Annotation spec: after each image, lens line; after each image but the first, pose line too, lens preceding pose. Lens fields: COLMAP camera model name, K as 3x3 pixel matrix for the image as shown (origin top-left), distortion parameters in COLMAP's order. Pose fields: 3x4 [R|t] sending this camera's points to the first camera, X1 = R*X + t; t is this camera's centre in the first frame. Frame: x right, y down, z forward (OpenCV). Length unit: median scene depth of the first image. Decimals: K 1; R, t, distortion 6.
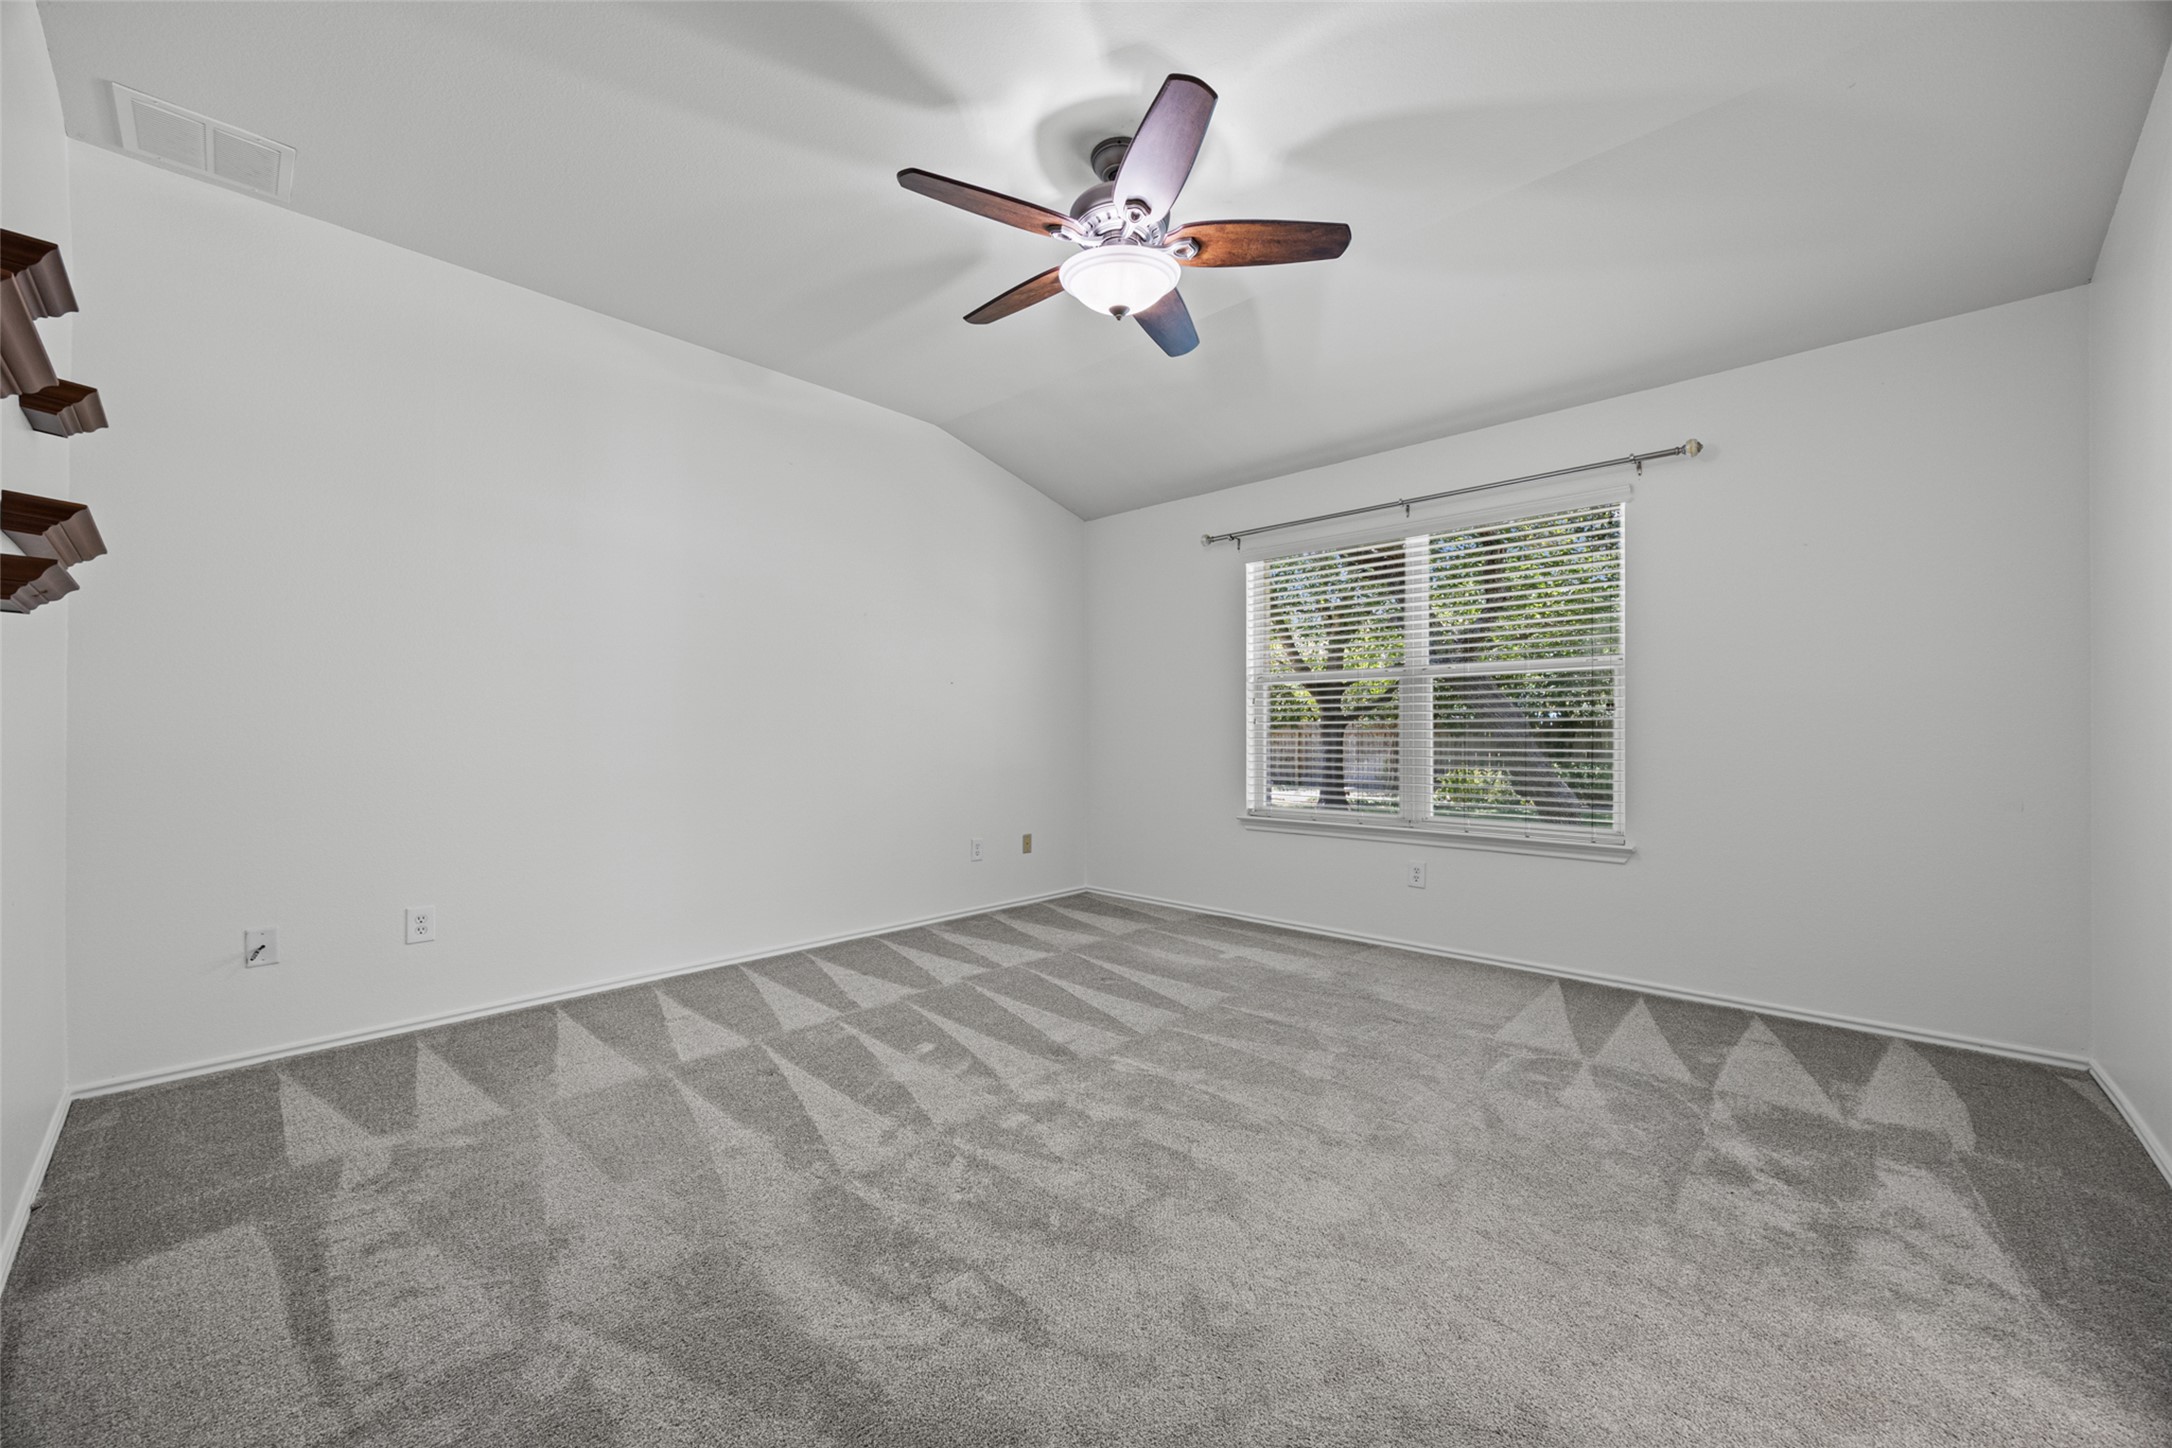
lens RADIAL K [[879.1, 0, 1089.3], [0, 879.1, 722.3], [0, 0, 1]] dist [-0.000906, -0.000040]
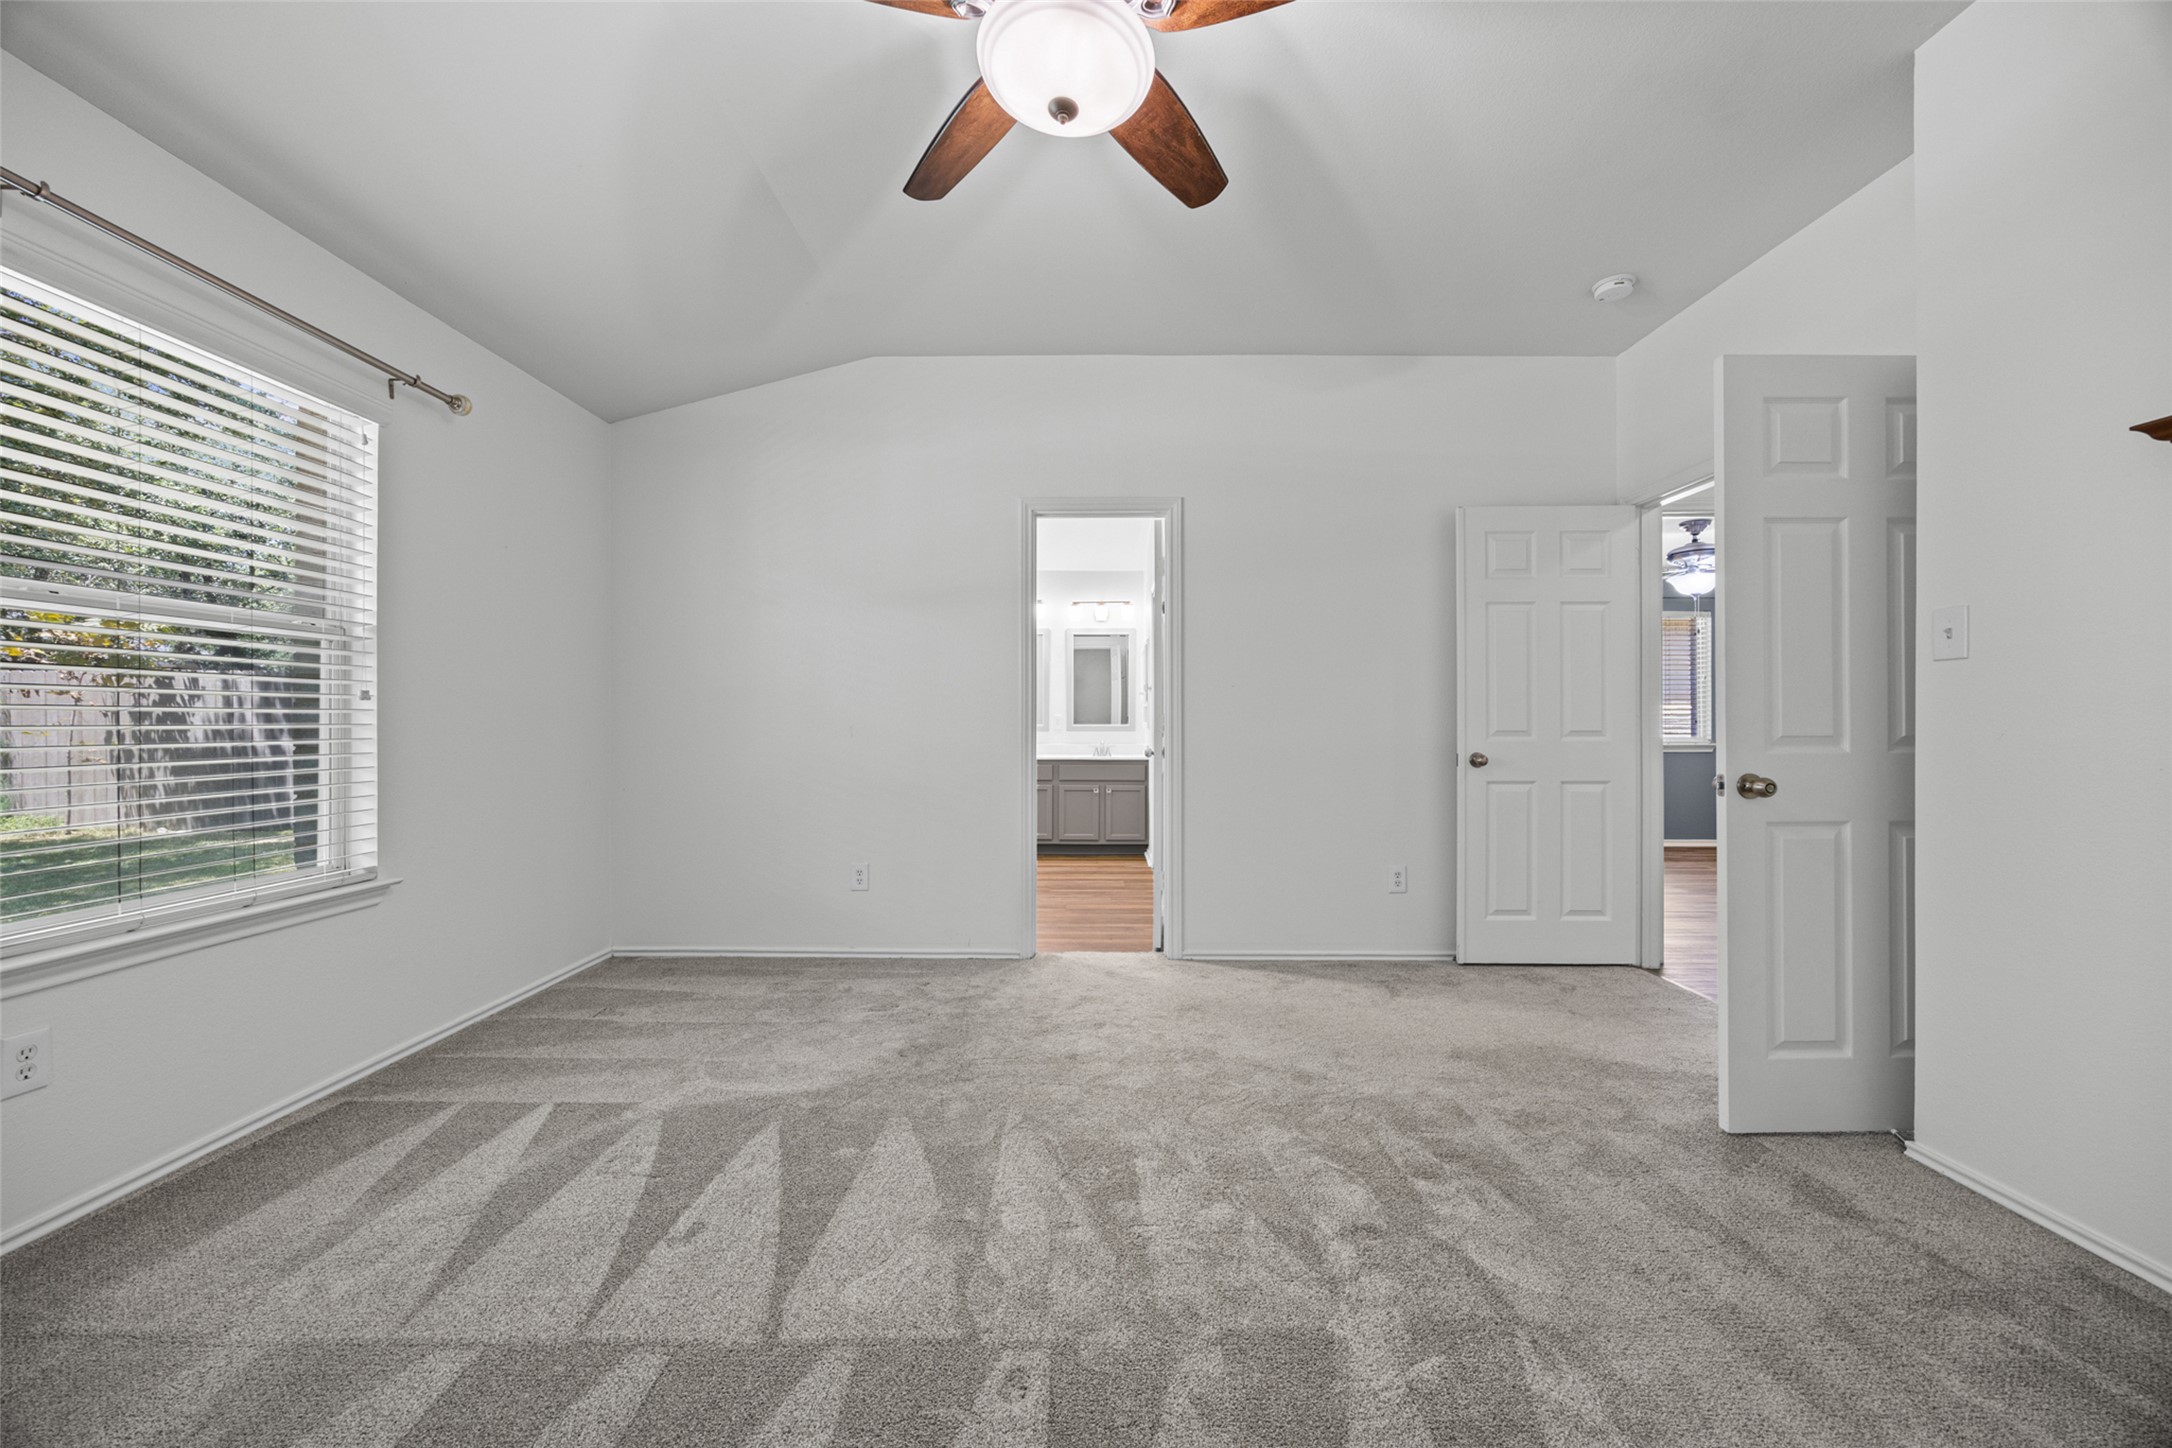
lens RADIAL K [[879.1, 0, 1092.5], [0, 879.1, 722.4], [0, 0, 1]] dist [-0.000906, -0.000040]
pose [[-0.696703, -0.019057, 0.717106, -0.446004], [-0.019215, 0.999784, 0.007901, -0.017247], [-0.717102, -0.008274, -0.696919, 1.353844]]
